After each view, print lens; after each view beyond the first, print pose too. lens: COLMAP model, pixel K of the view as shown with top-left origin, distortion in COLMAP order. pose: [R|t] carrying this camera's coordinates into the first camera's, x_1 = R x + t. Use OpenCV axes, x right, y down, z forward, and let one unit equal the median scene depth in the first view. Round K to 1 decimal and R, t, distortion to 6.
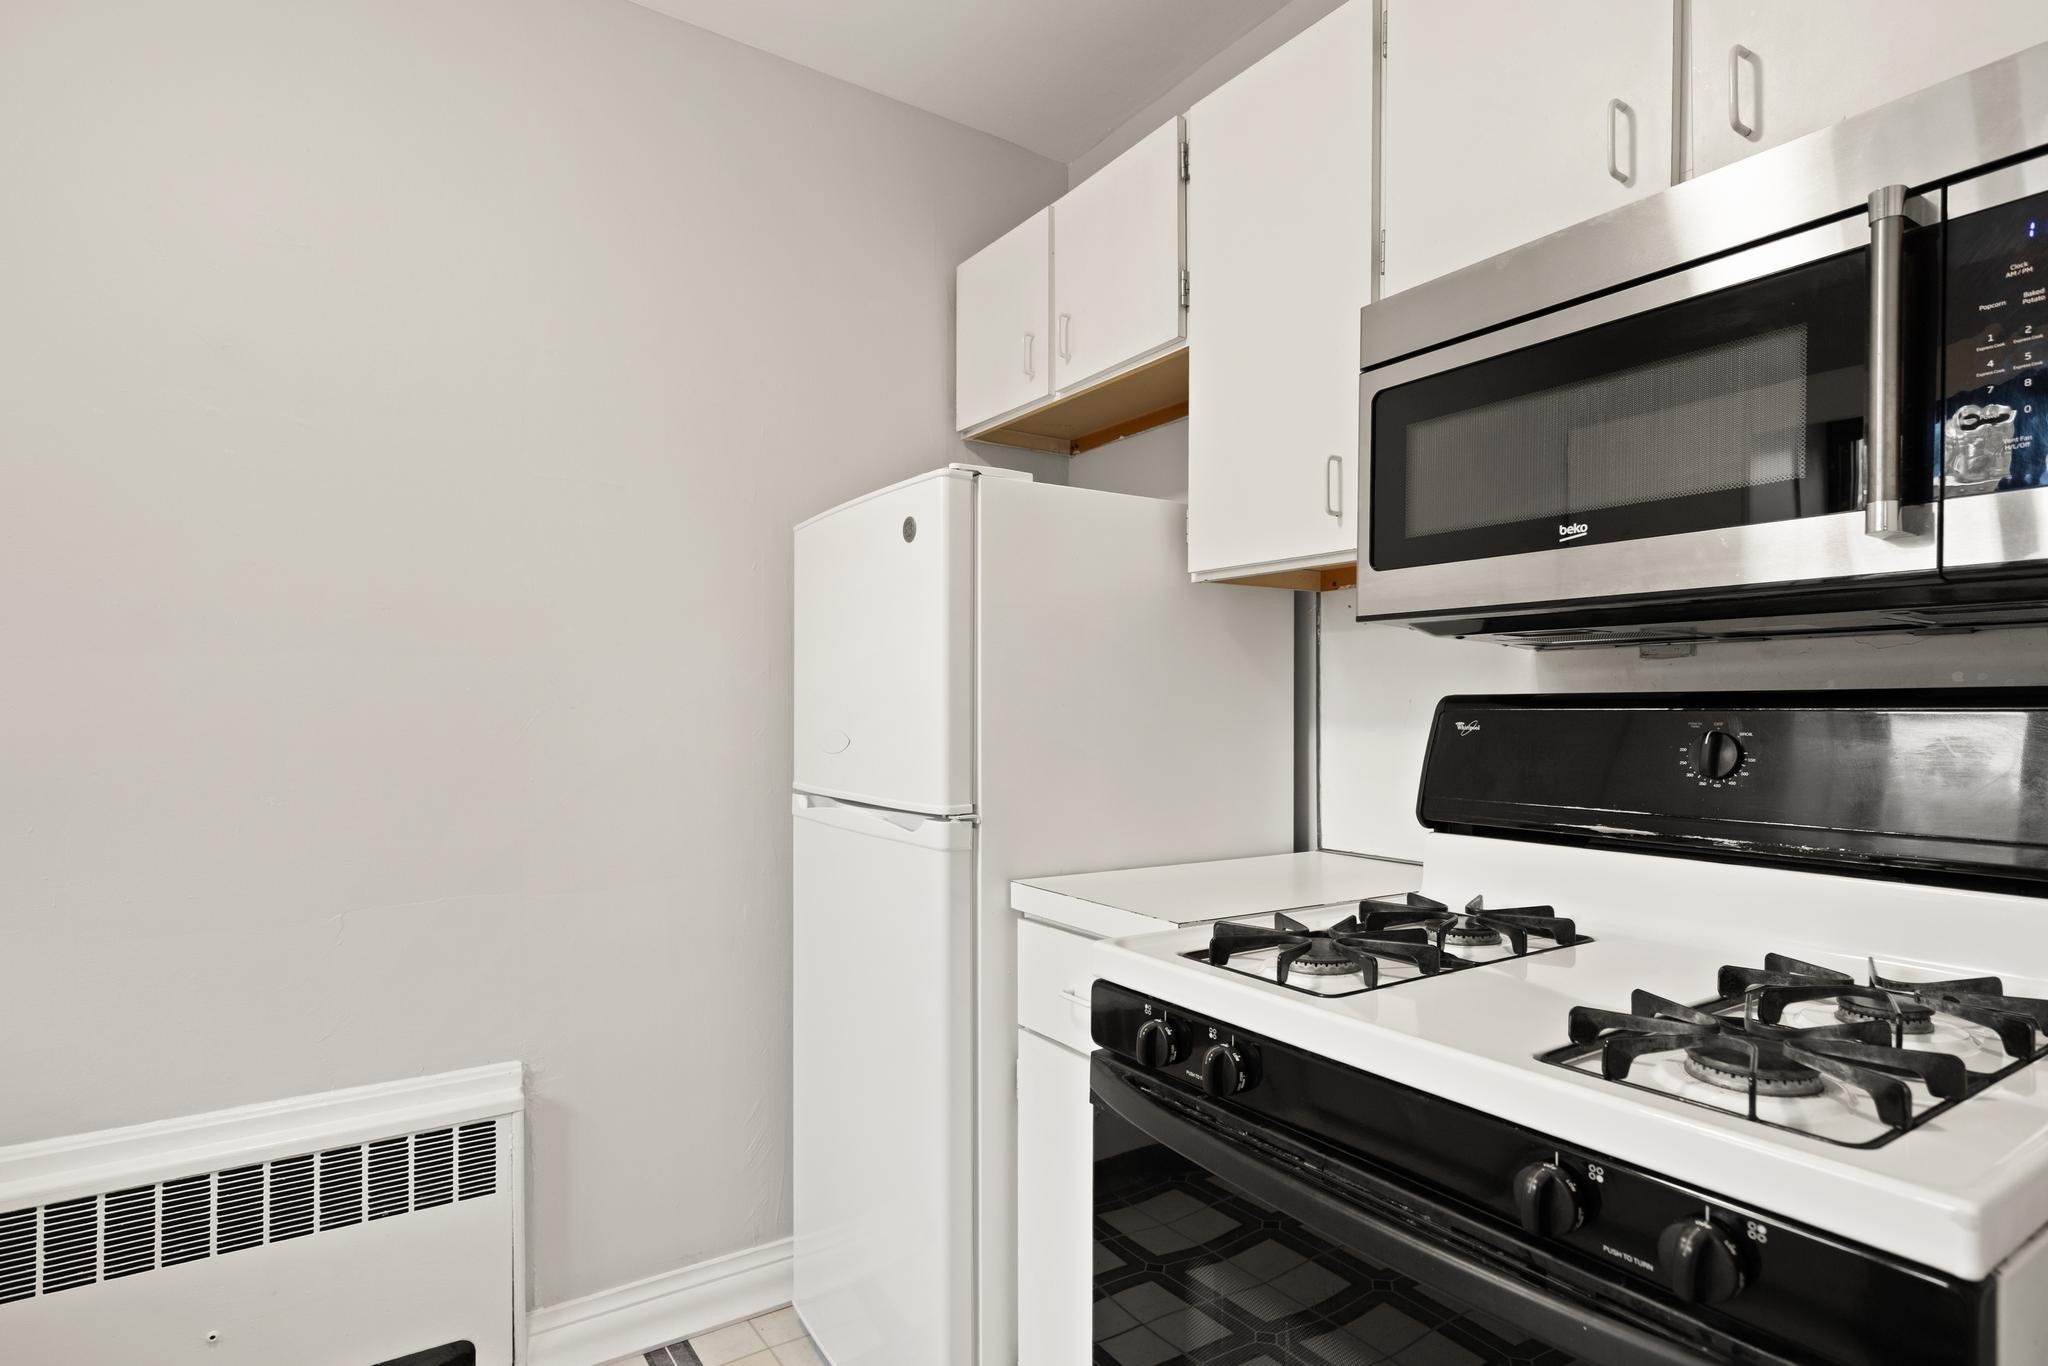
lens RADIAL K [[1070.2, 0, 1024.6], [0, 1070.2, 682.1], [0, 0, 1]] dist [-0.002257, -0.000385]
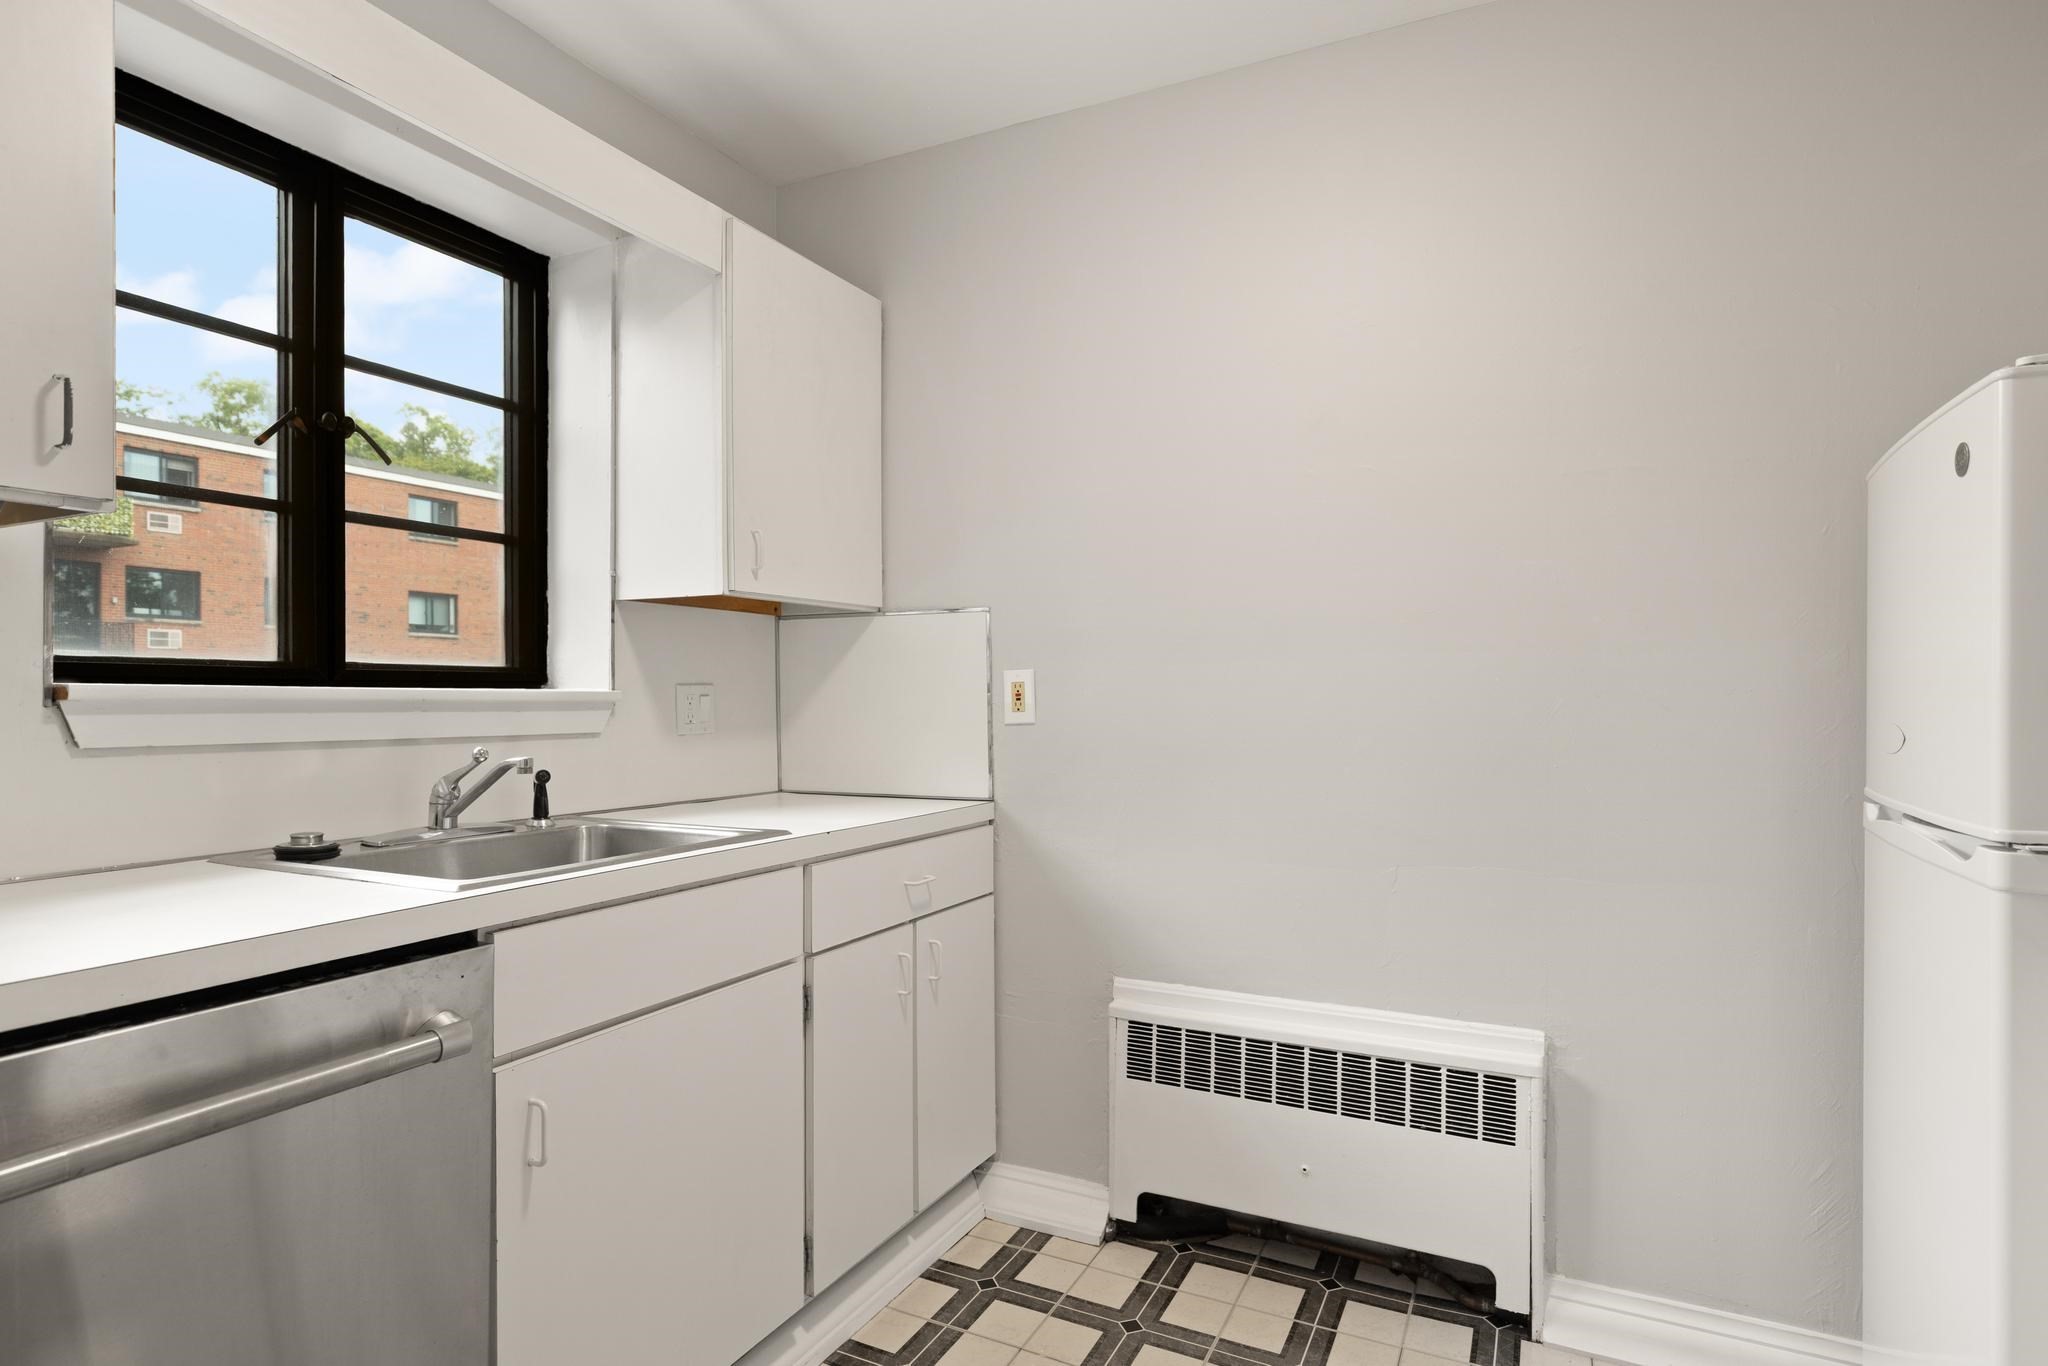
lens RADIAL K [[1070.2, 0, 1021.5], [0, 1070.2, 692.0], [0, 0, 1]] dist [-0.002257, -0.000385]
pose [[0.500879, 0.003784, -0.865509, 0.183857], [0.014055, 0.999823, 0.012505, 0.001744], [0.865403, -0.018428, 0.500737, 0.042534]]
